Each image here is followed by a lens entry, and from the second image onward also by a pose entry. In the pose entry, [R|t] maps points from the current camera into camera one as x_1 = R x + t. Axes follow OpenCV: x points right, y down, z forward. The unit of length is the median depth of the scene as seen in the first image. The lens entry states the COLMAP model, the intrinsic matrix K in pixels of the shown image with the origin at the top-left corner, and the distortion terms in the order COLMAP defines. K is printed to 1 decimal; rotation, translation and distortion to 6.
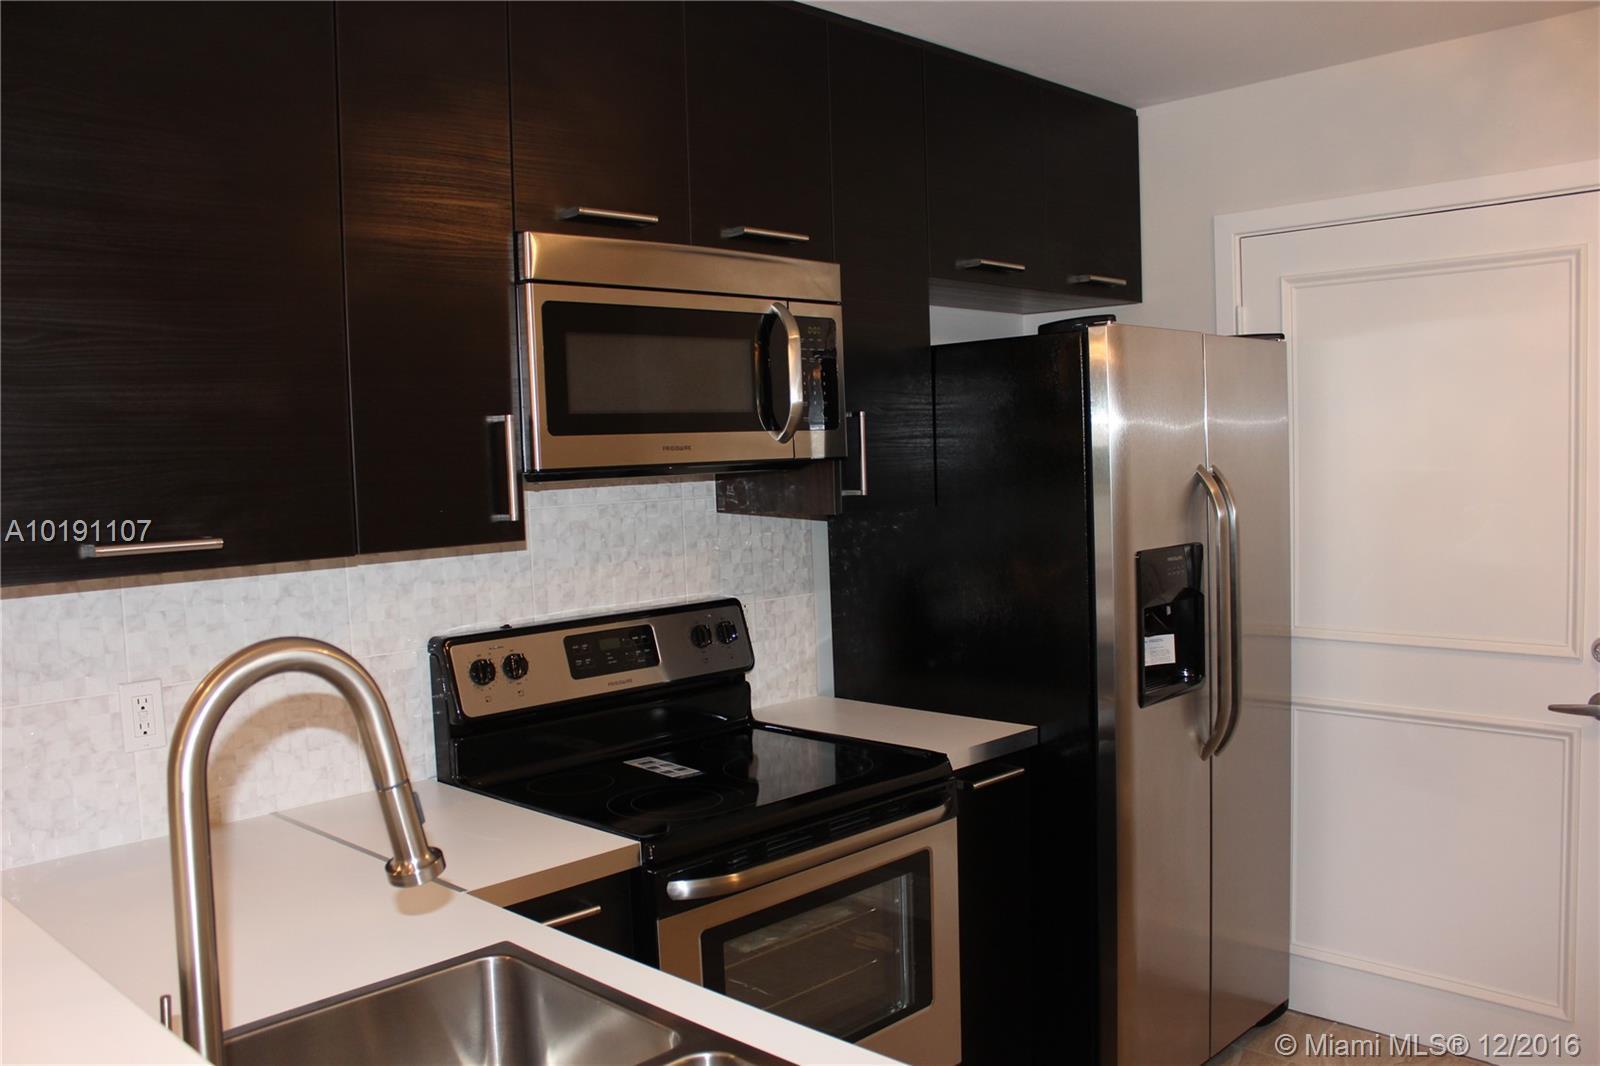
lens RADIAL K [[1342.3, 0, 788.5], [0, 1342.3, 549.5], [0, 0, 1]] dist [-0.159633, 0.152411]
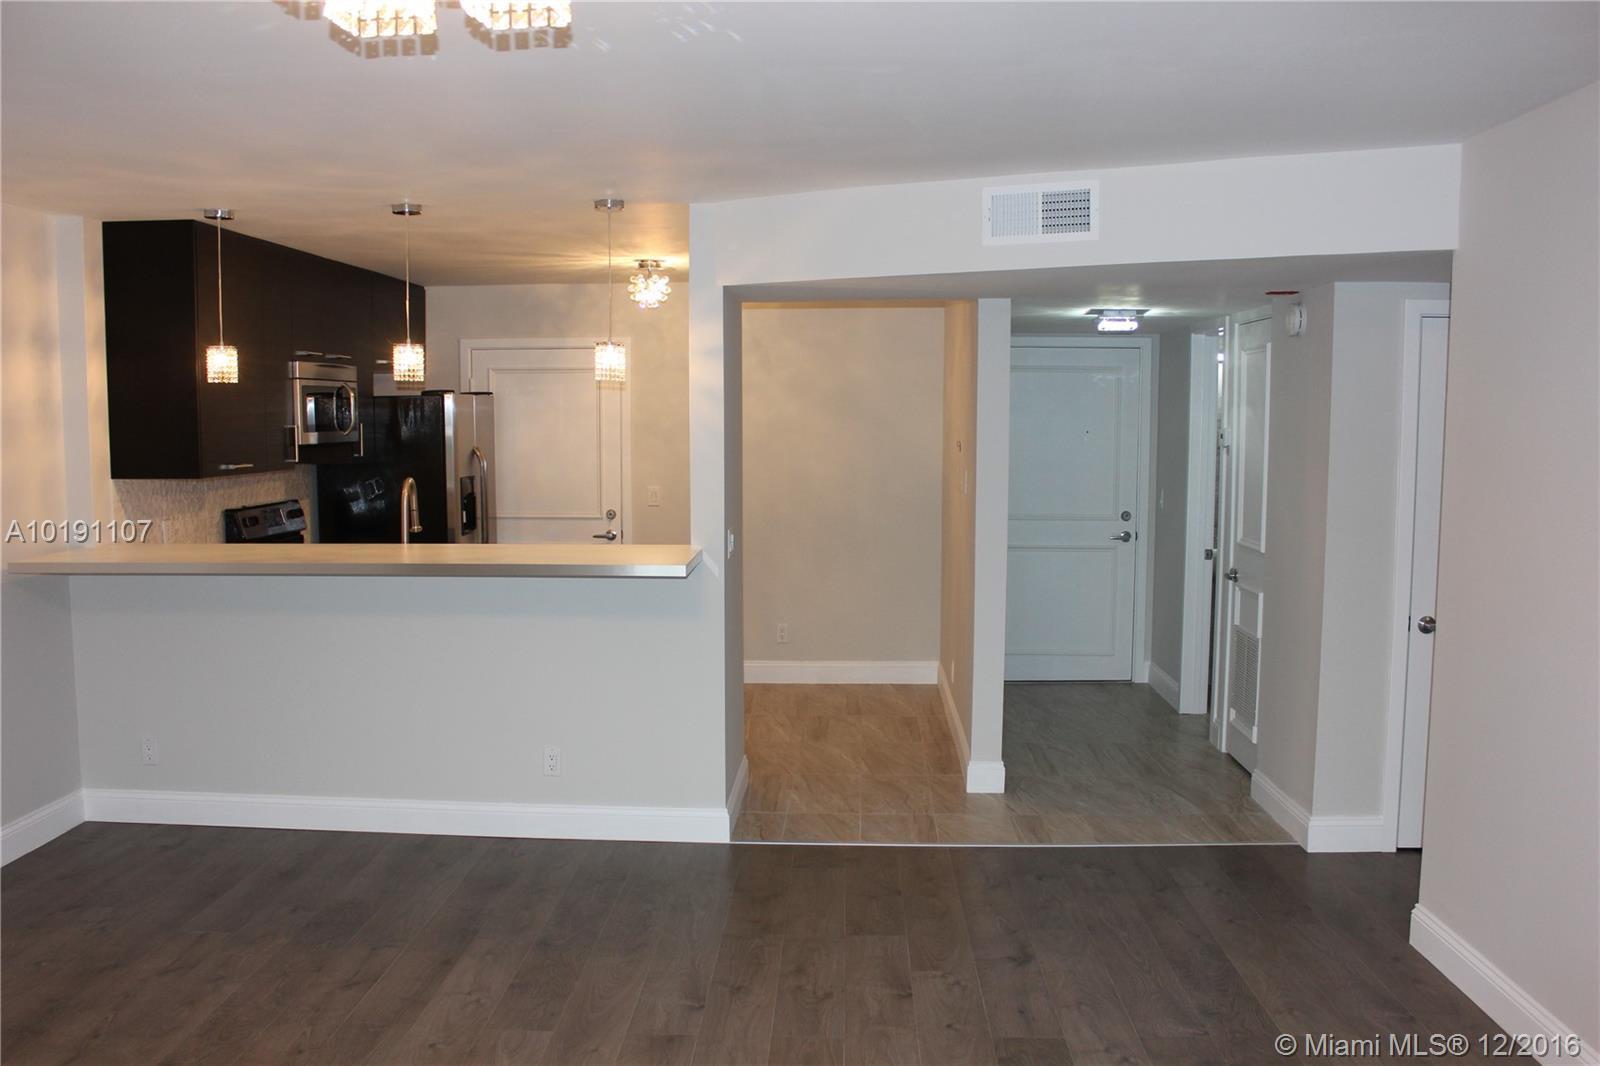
lens RADIAL K [[1353.5, 0, 757.3], [0, 1353.5, 554.5], [0, 0, 1]] dist [-0.158982, 0.158685]
pose [[0.756253, -0.034370, 0.653376, -1.072155], [0.025808, 0.999409, 0.022700, 0.112313], [-0.653770, -0.000305, 0.756693, -1.464441]]
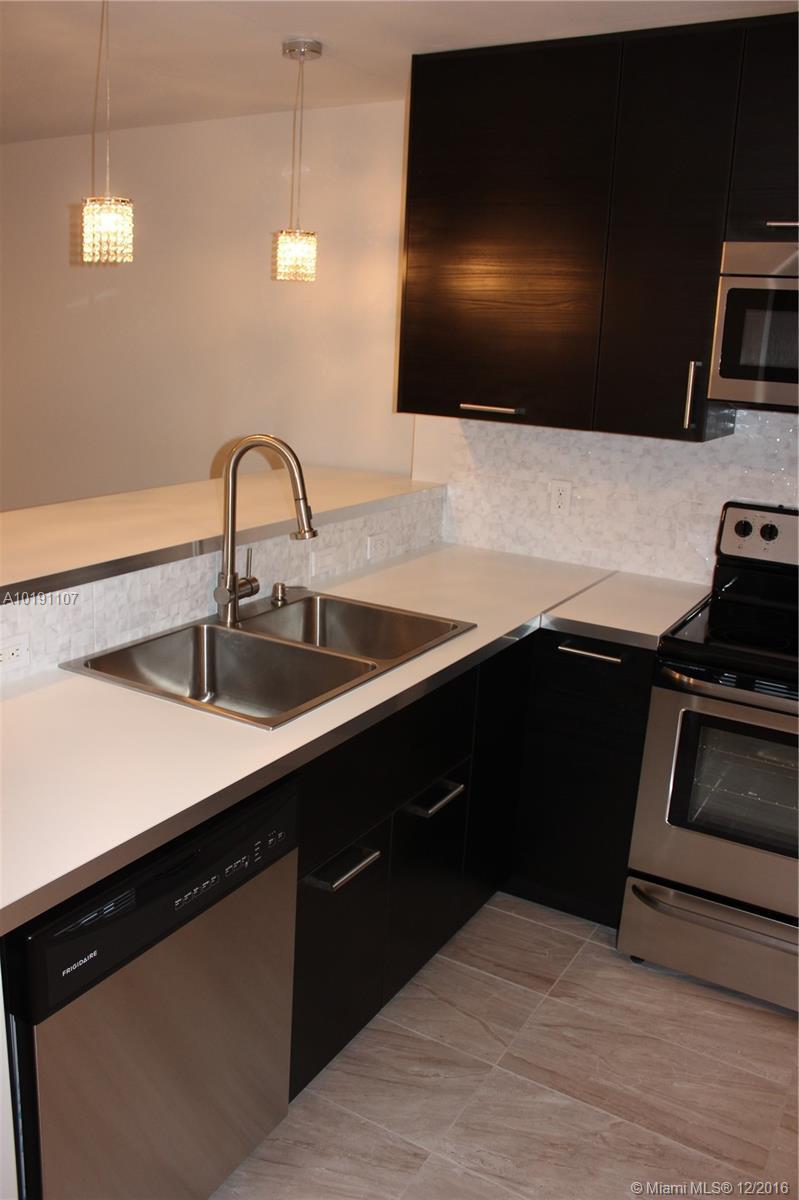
lens RADIAL K [[1006.8, 0, 392.0], [0, 1006.8, 576.8], [0, 0, 1]] dist [-0.159633, 0.152411]
pose [[0.248554, 0.276479, -0.928321, 0.691234], [-0.129606, 0.959272, 0.250996, -0.082461], [0.959908, 0.057930, 0.274264, 0.275885]]
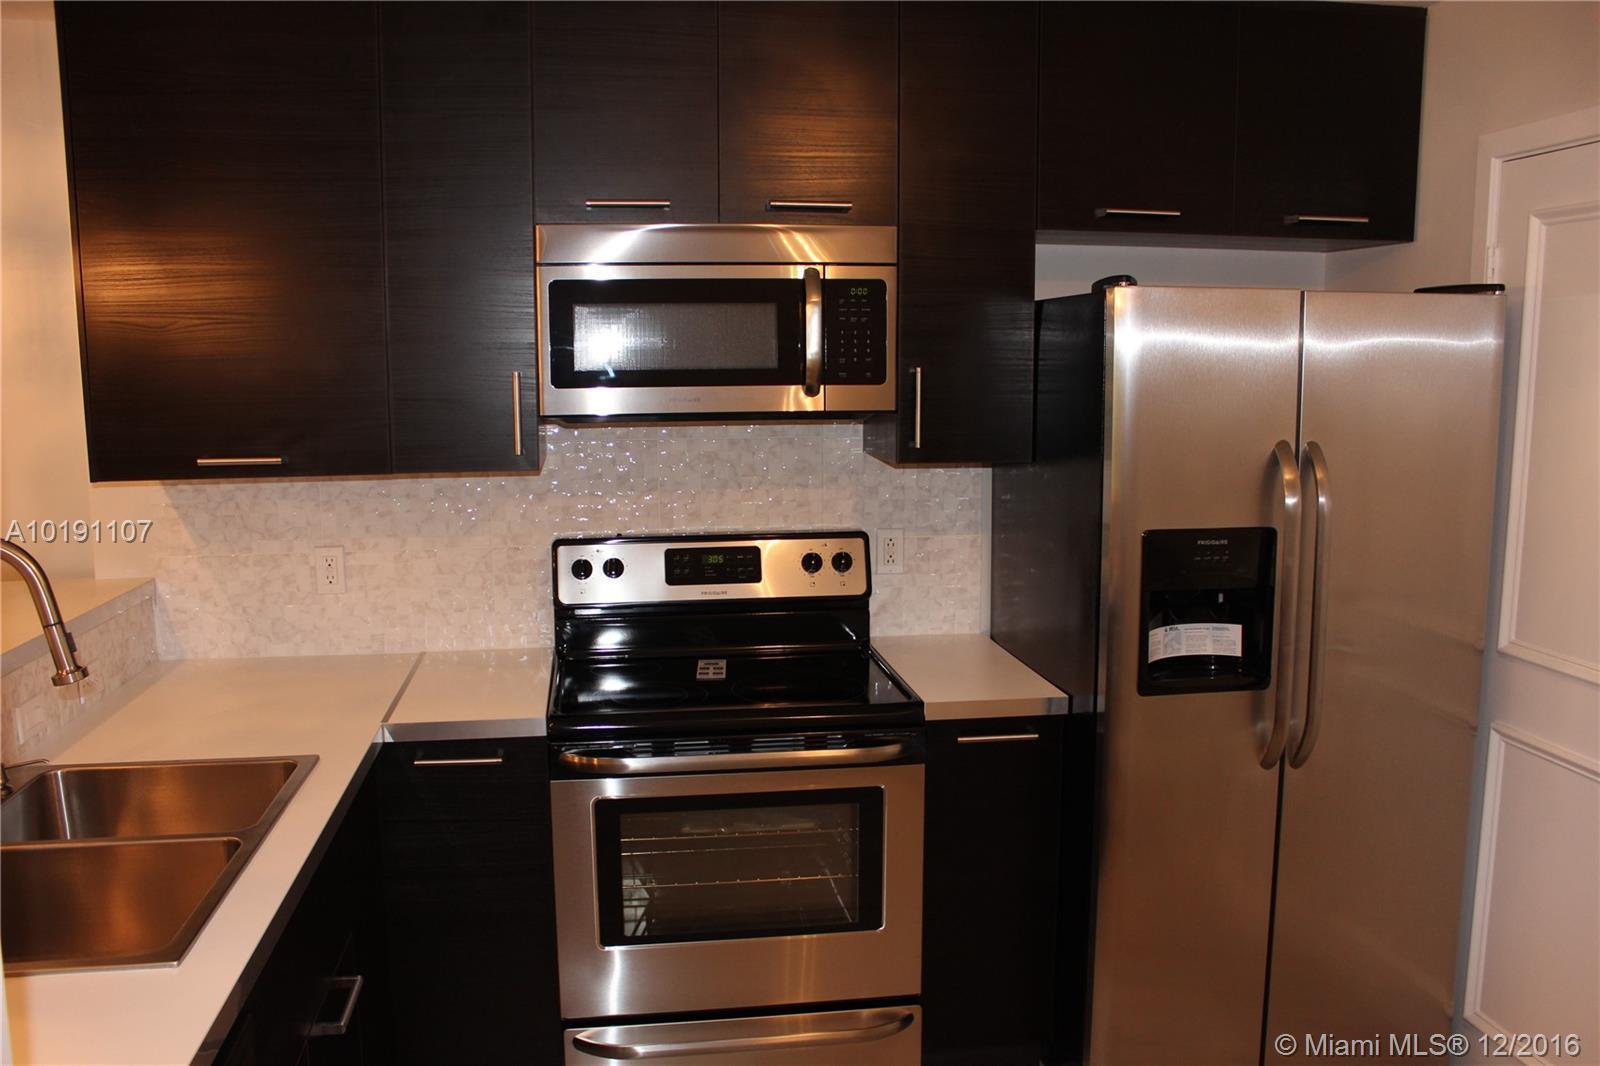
lens RADIAL K [[1342.3, 0, 788.5], [0, 1342.3, 549.5], [0, 0, 1]] dist [-0.159633, 0.152411]
pose [[0.799063, 0.117442, -0.589666, 0.615115], [-0.065976, 0.991942, 0.108156, -0.069849], [0.597617, -0.047520, 0.800372, 0.101164]]
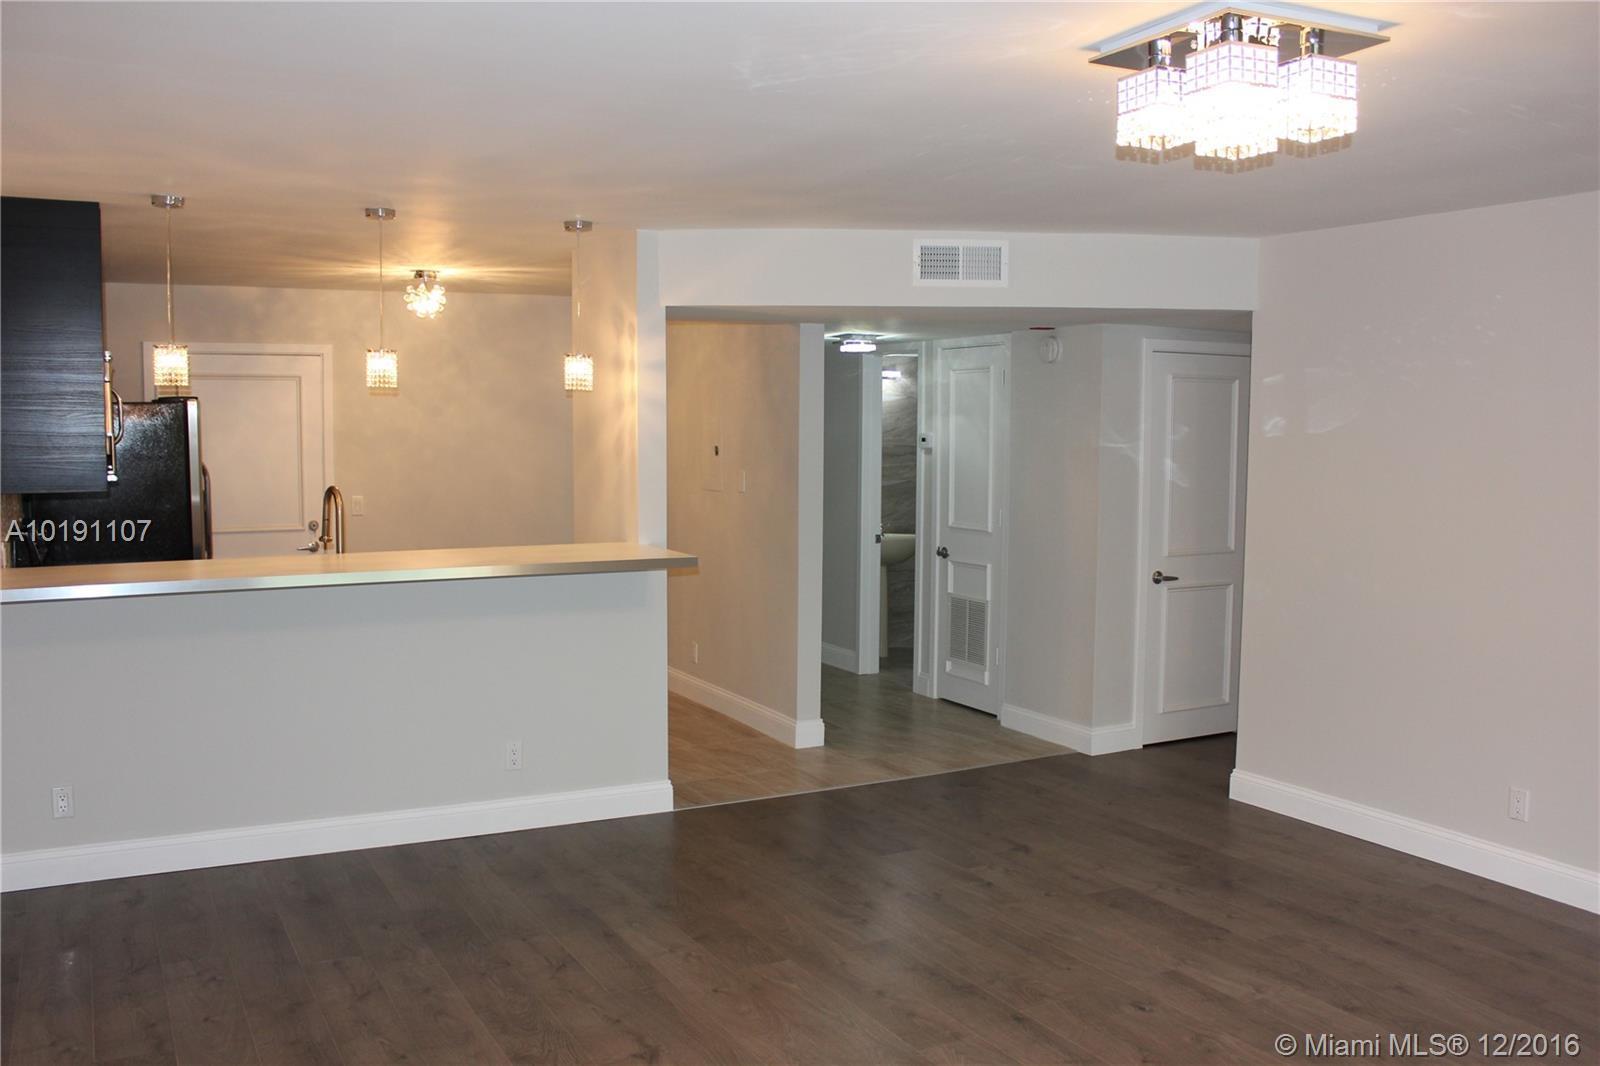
lens RADIAL K [[1371.3, 0, 739.2], [0, 1371.3, 537.7], [0, 0, 1]] dist [-0.160814, 0.169872]
pose [[0.326945, -0.043742, 0.944031, -1.831364], [0.059595, 0.997894, 0.025598, 0.089628], [-0.943163, 0.047890, 0.328863, -0.806978]]
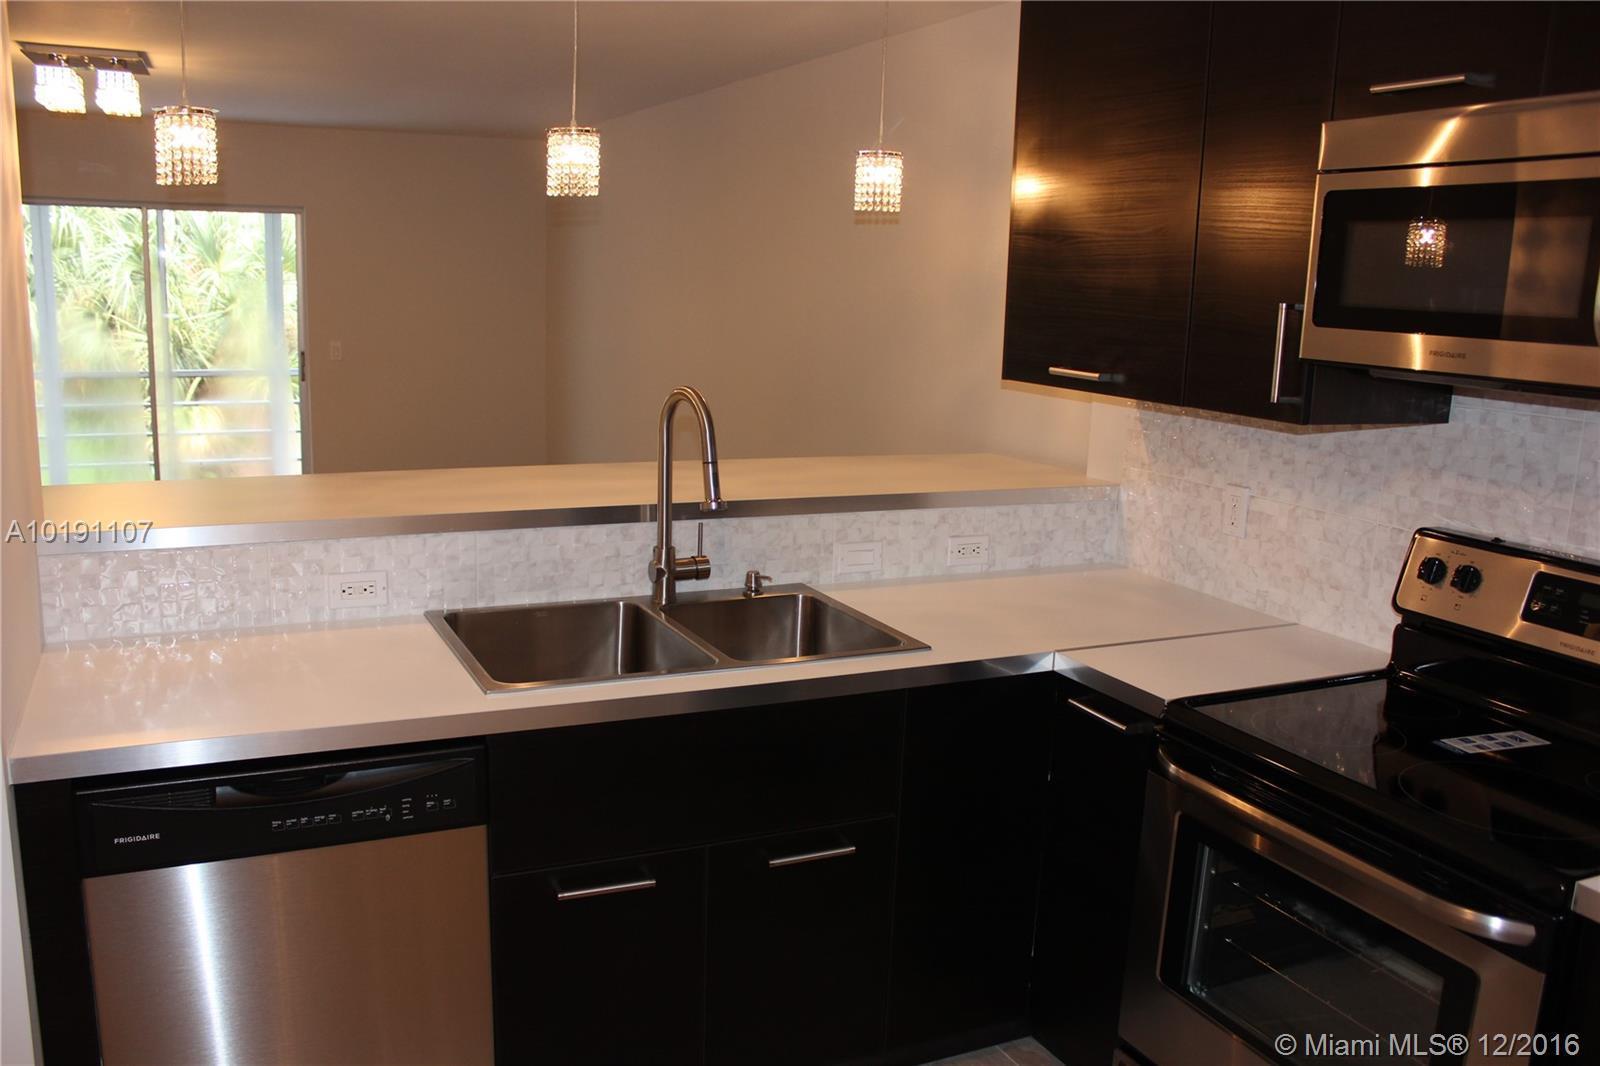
lens RADIAL K [[1342.3, 0, 788.5], [0, 1342.3, 549.5], [0, 0, 1]] dist [-0.159633, 0.152411]
pose [[-0.335796, 0.213362, -0.917452, 0.740517], [-0.093039, 0.961732, 0.257712, -0.115408], [0.937329, 0.171897, -0.303095, 0.780841]]
